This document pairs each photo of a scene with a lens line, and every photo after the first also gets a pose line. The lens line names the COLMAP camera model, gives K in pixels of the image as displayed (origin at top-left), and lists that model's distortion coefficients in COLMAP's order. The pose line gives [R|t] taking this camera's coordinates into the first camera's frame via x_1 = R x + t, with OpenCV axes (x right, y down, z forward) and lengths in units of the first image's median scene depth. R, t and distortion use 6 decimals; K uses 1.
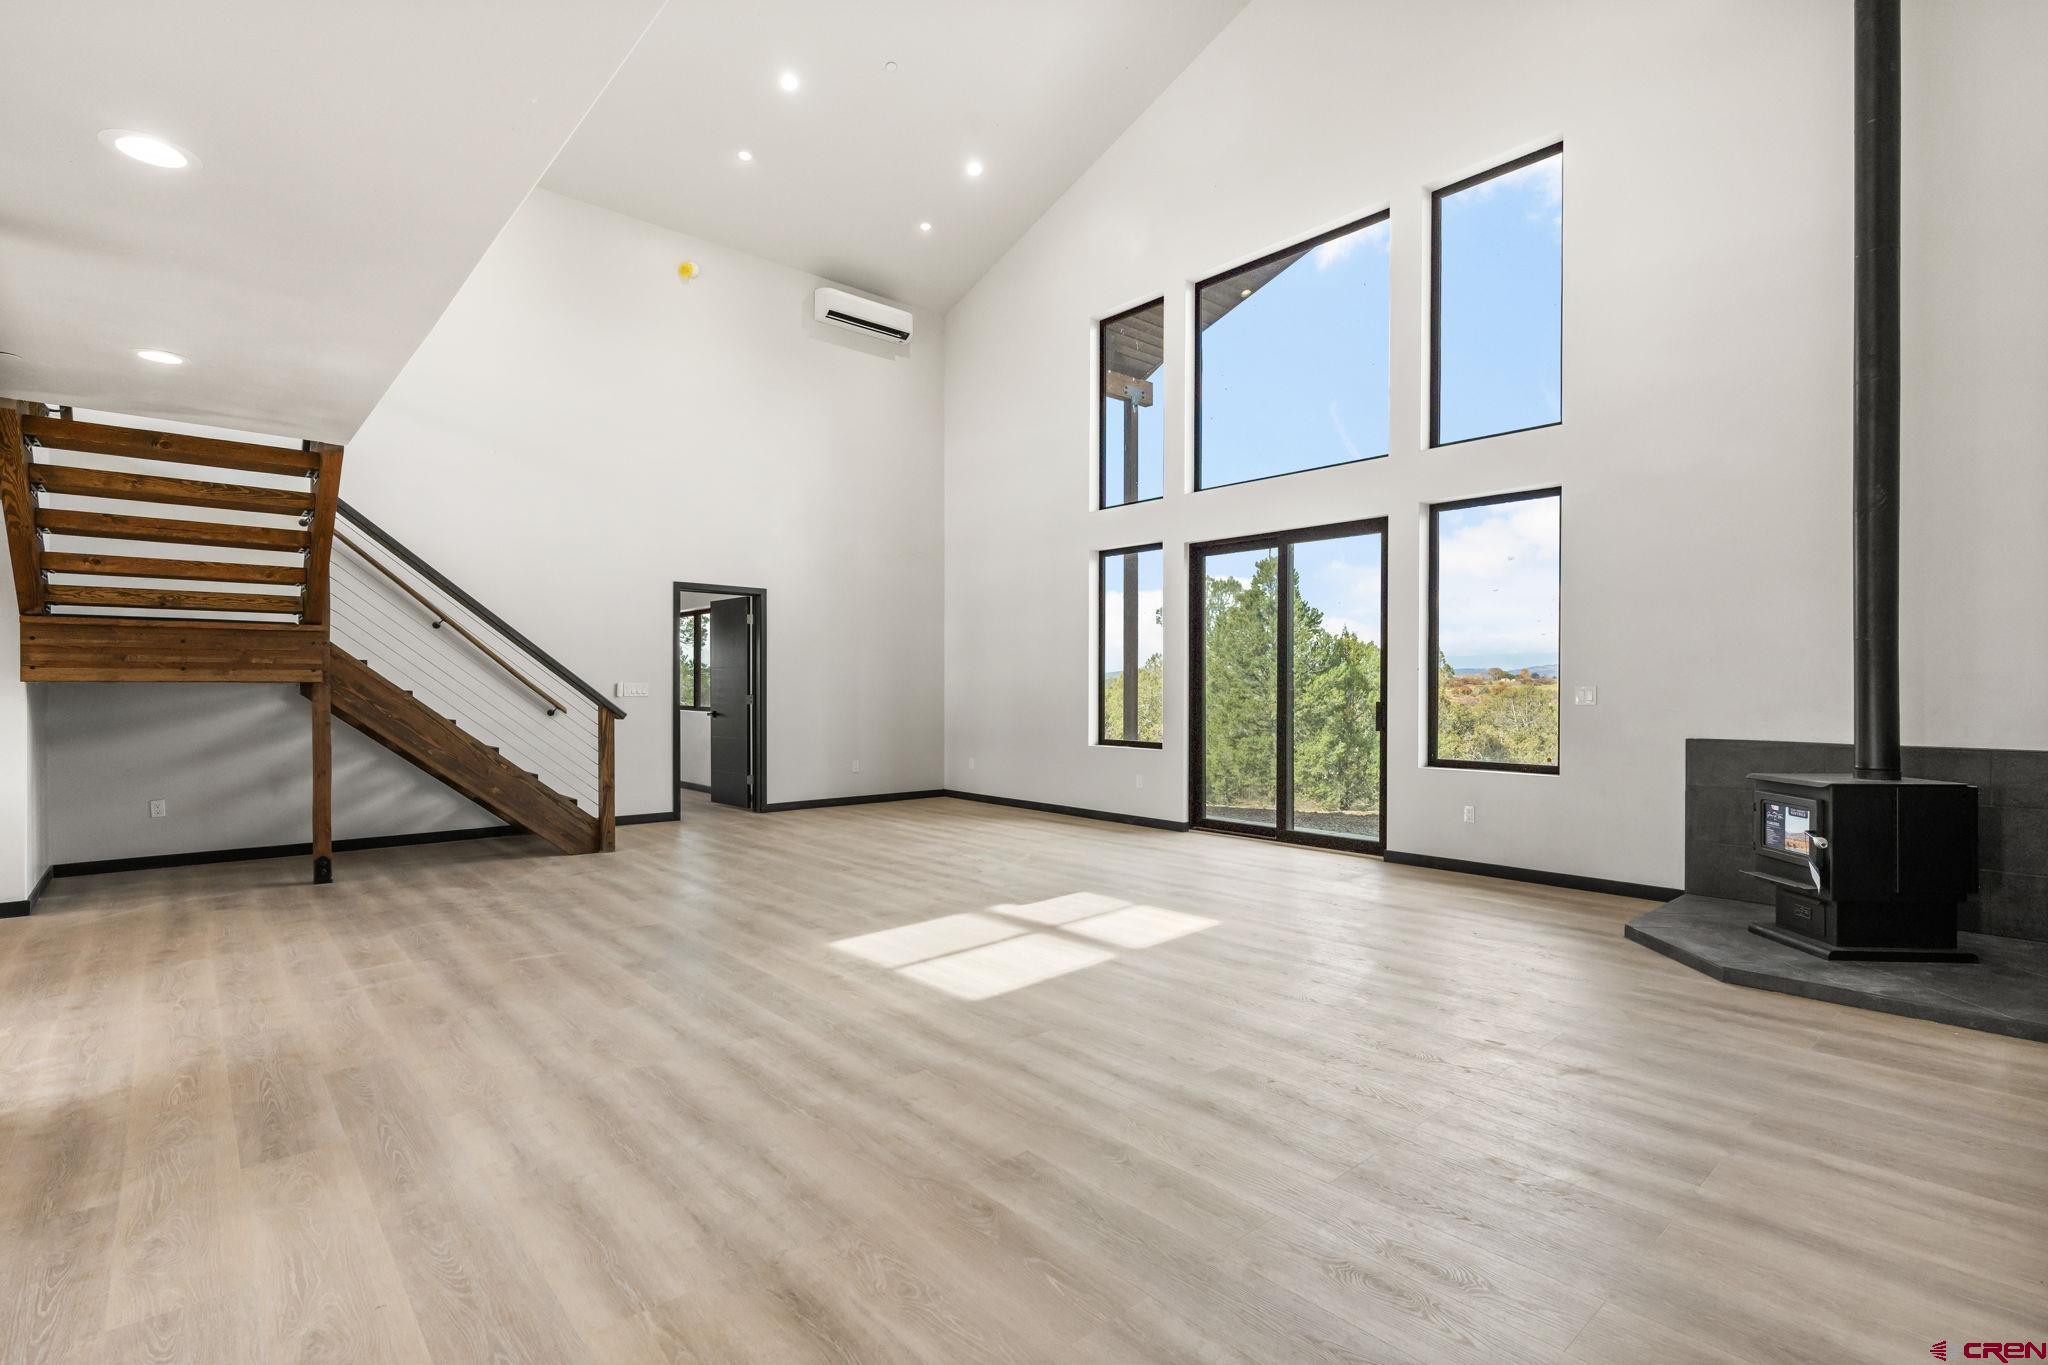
lens RADIAL K [[928.2, 0, 1004.7], [0, 928.2, 686.3], [0, 0, 1]] dist [-0.004432, 0.002872]
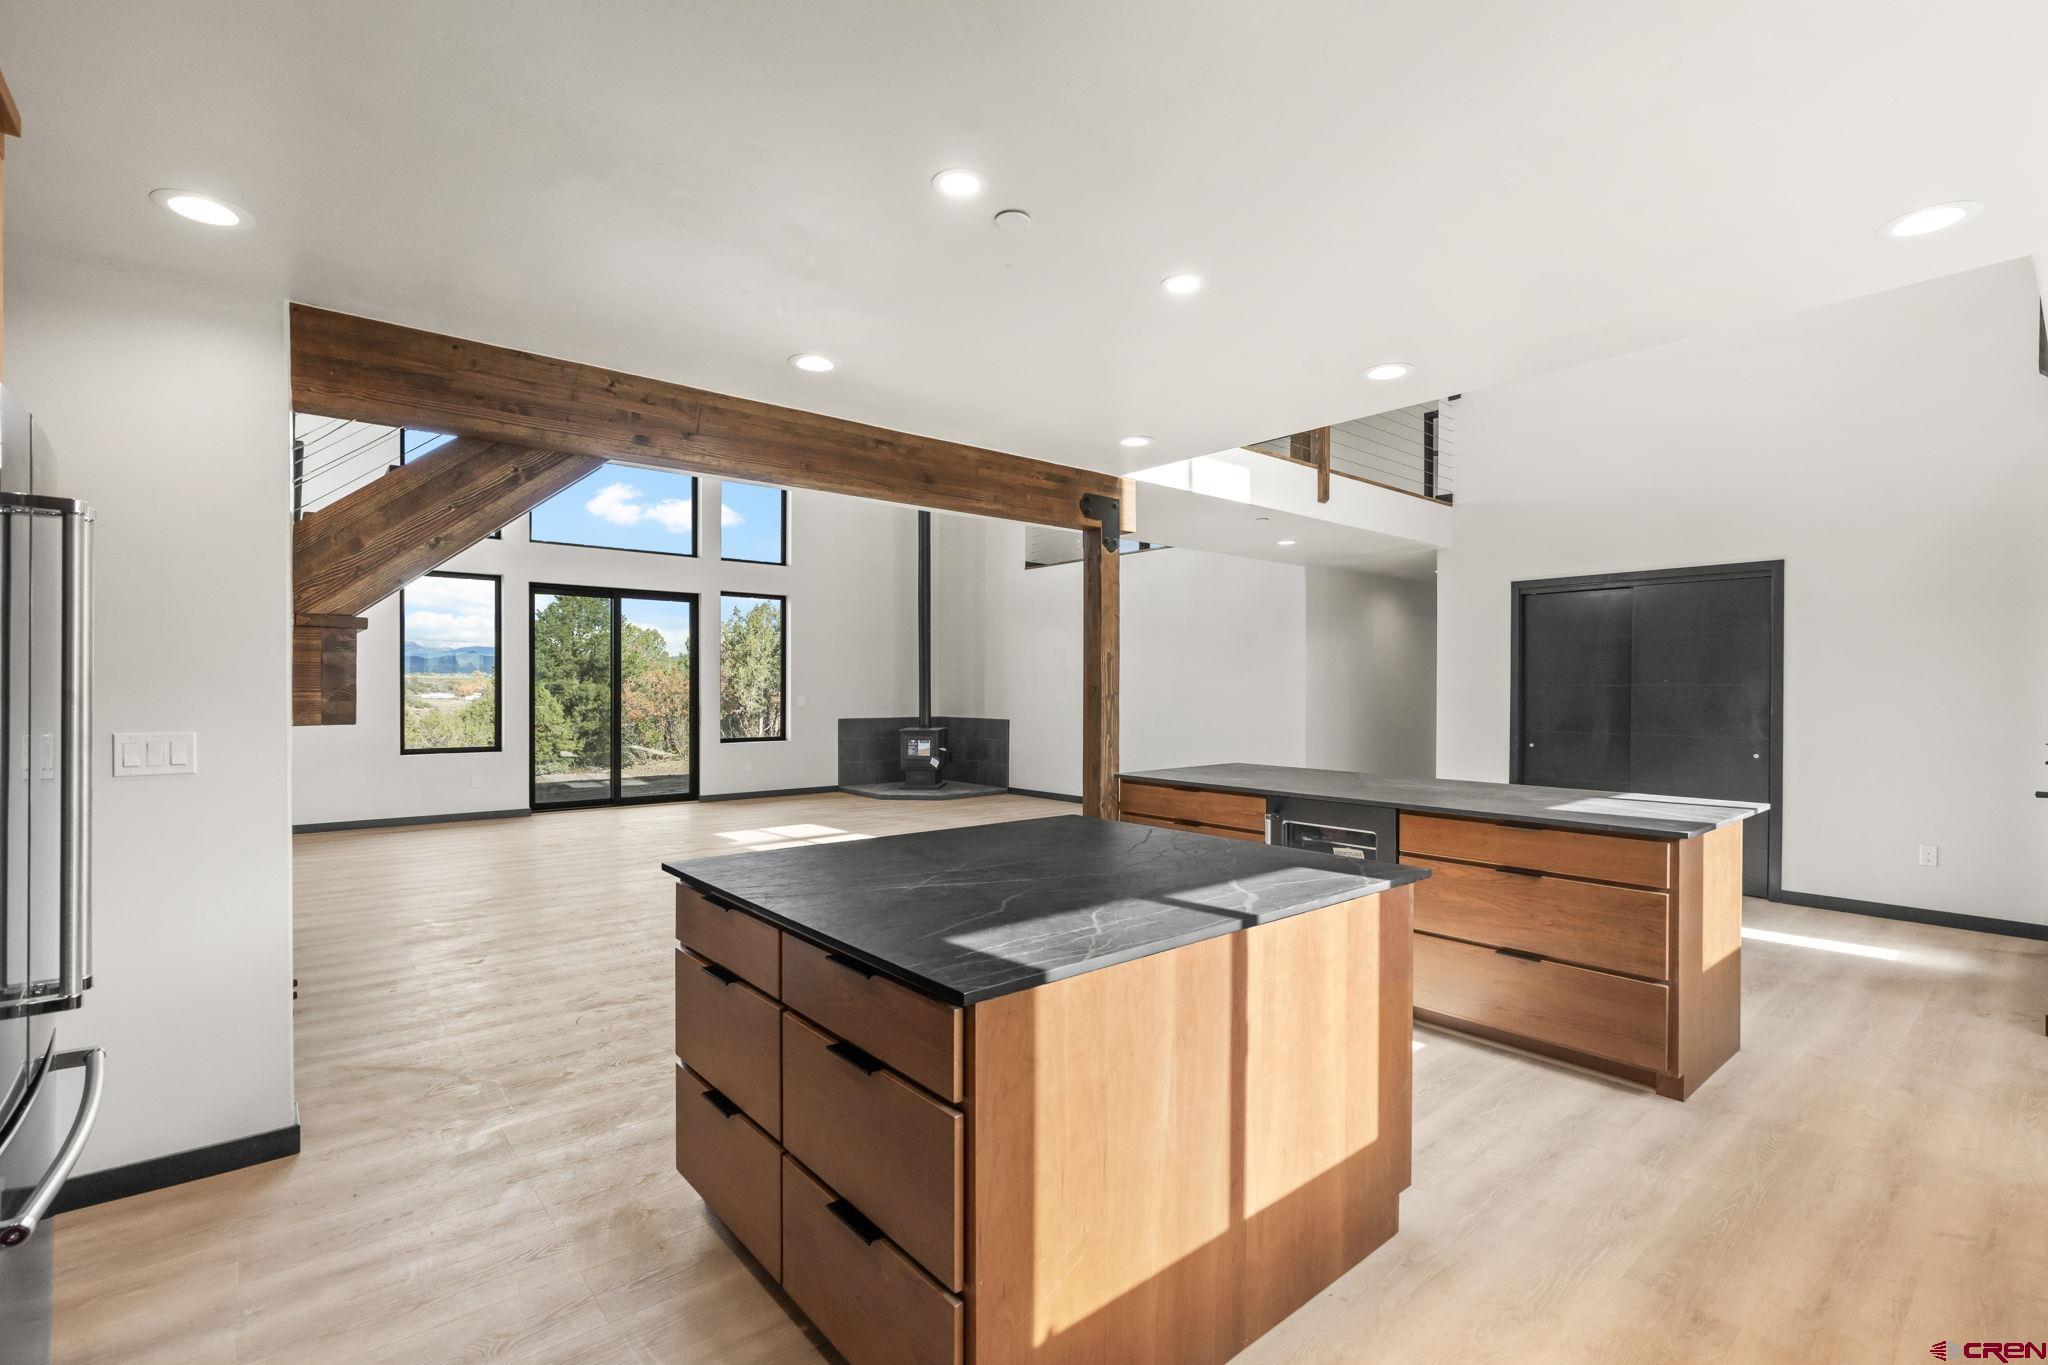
lens RADIAL K [[928.2, 0, 1006.0], [0, 928.2, 686.4], [0, 0, 1]] dist [-0.004432, 0.002872]
pose [[0.040286, -0.000839, 0.999188, -2.400341], [-0.004778, 0.999988, 0.001033, -0.045269], [-0.999177, -0.004816, 0.040281, 0.770548]]
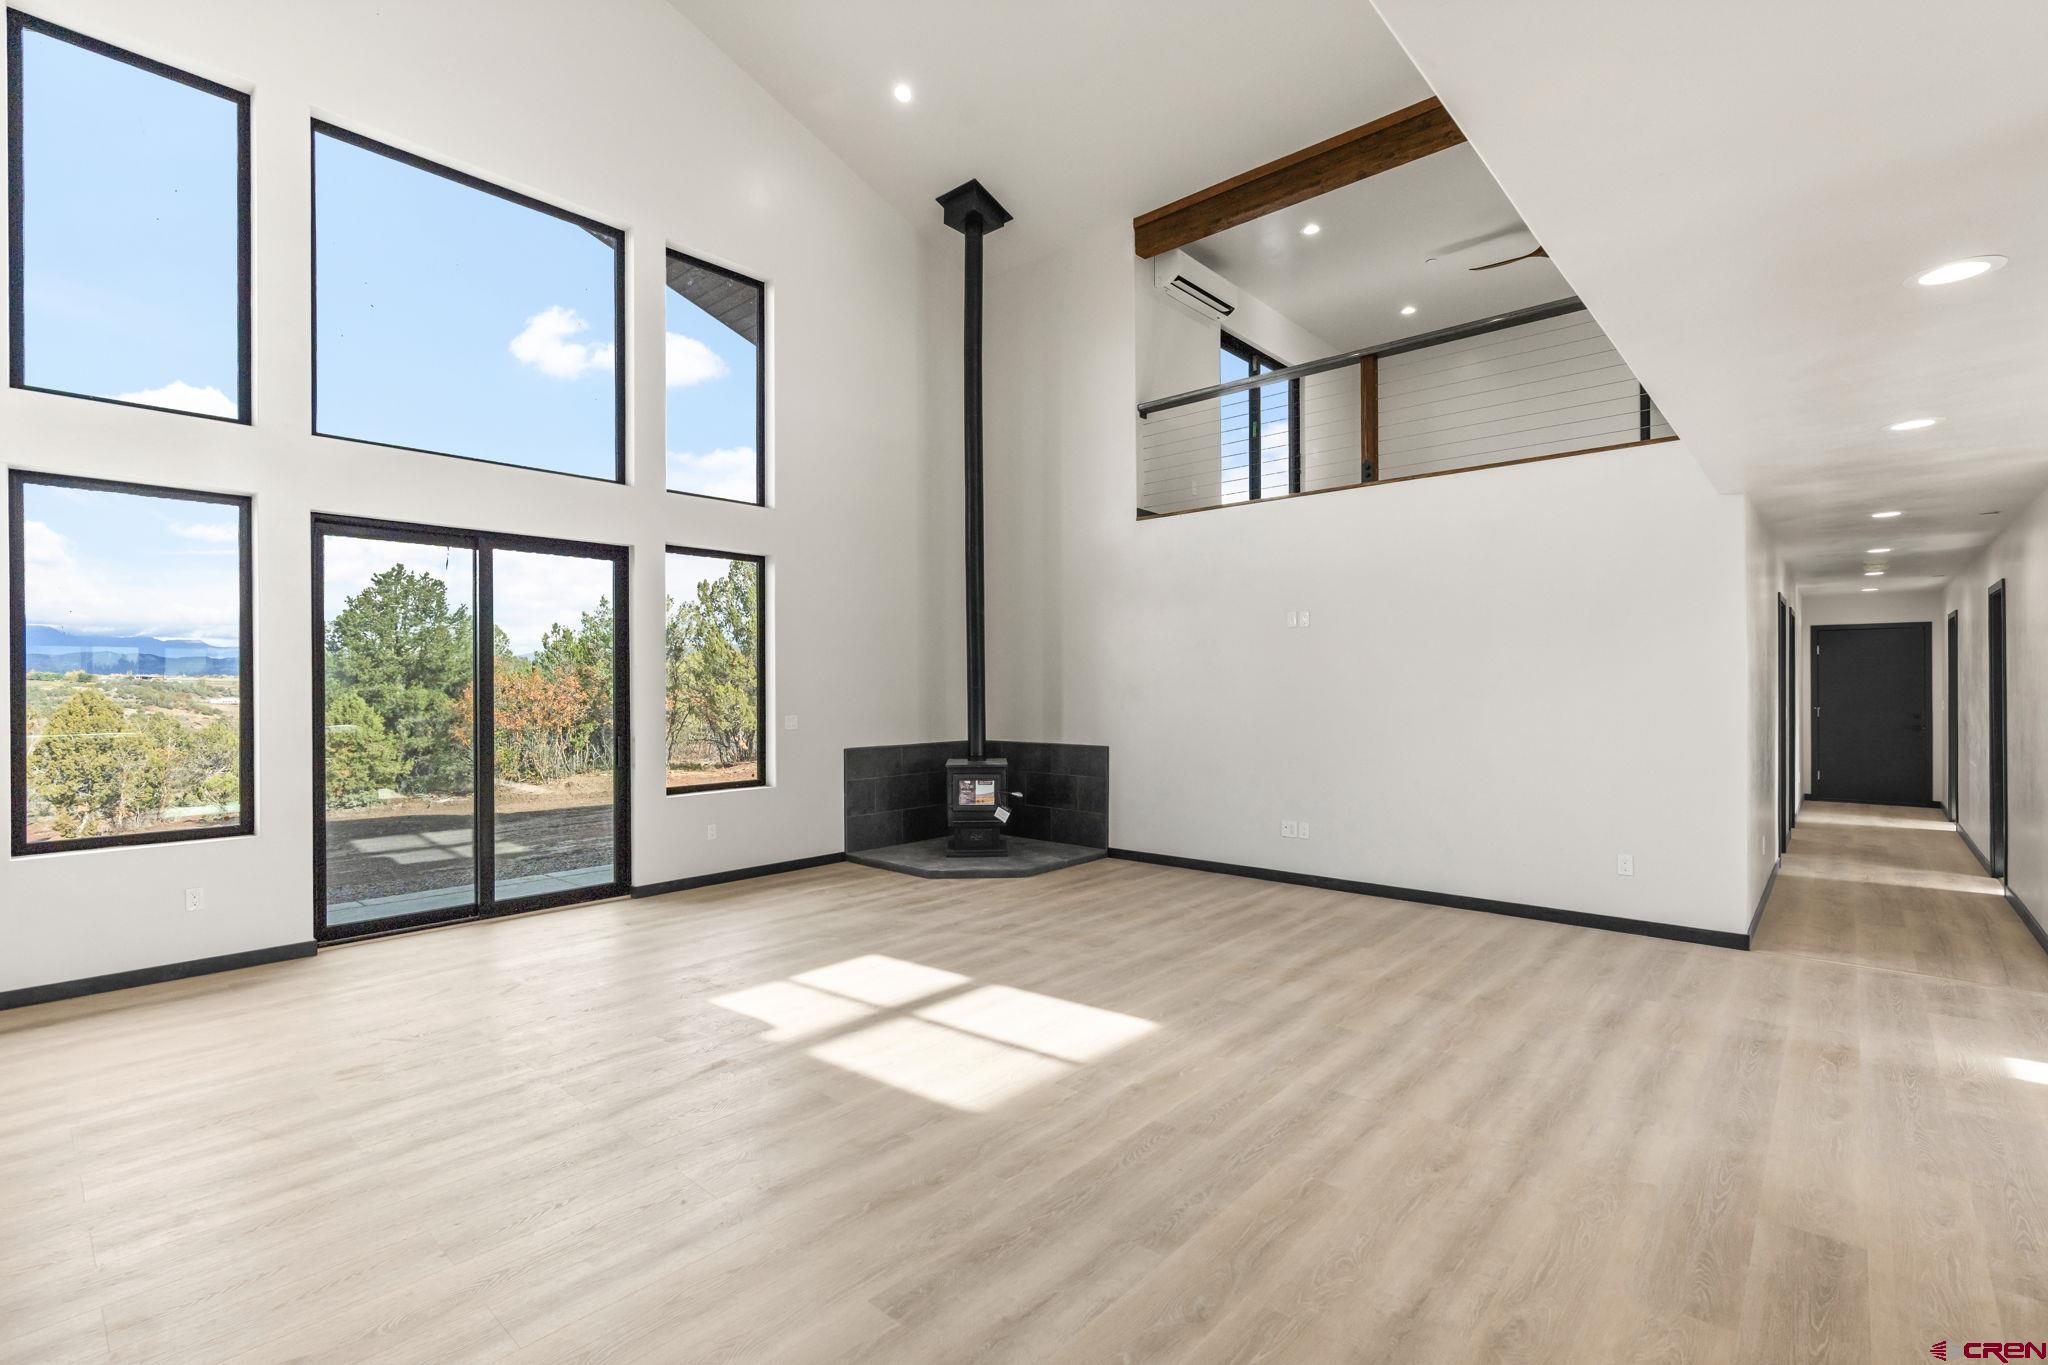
lens RADIAL K [[928.2, 0, 1002.0], [0, 928.2, 679.4], [0, 0, 1]] dist [-0.004432, 0.002872]
pose [[-0.102487, 0.005178, 0.994721, -1.195191], [0.002216, 0.999985, -0.004977, -0.073301], [-0.994732, 0.001694, -0.102497, 1.404555]]
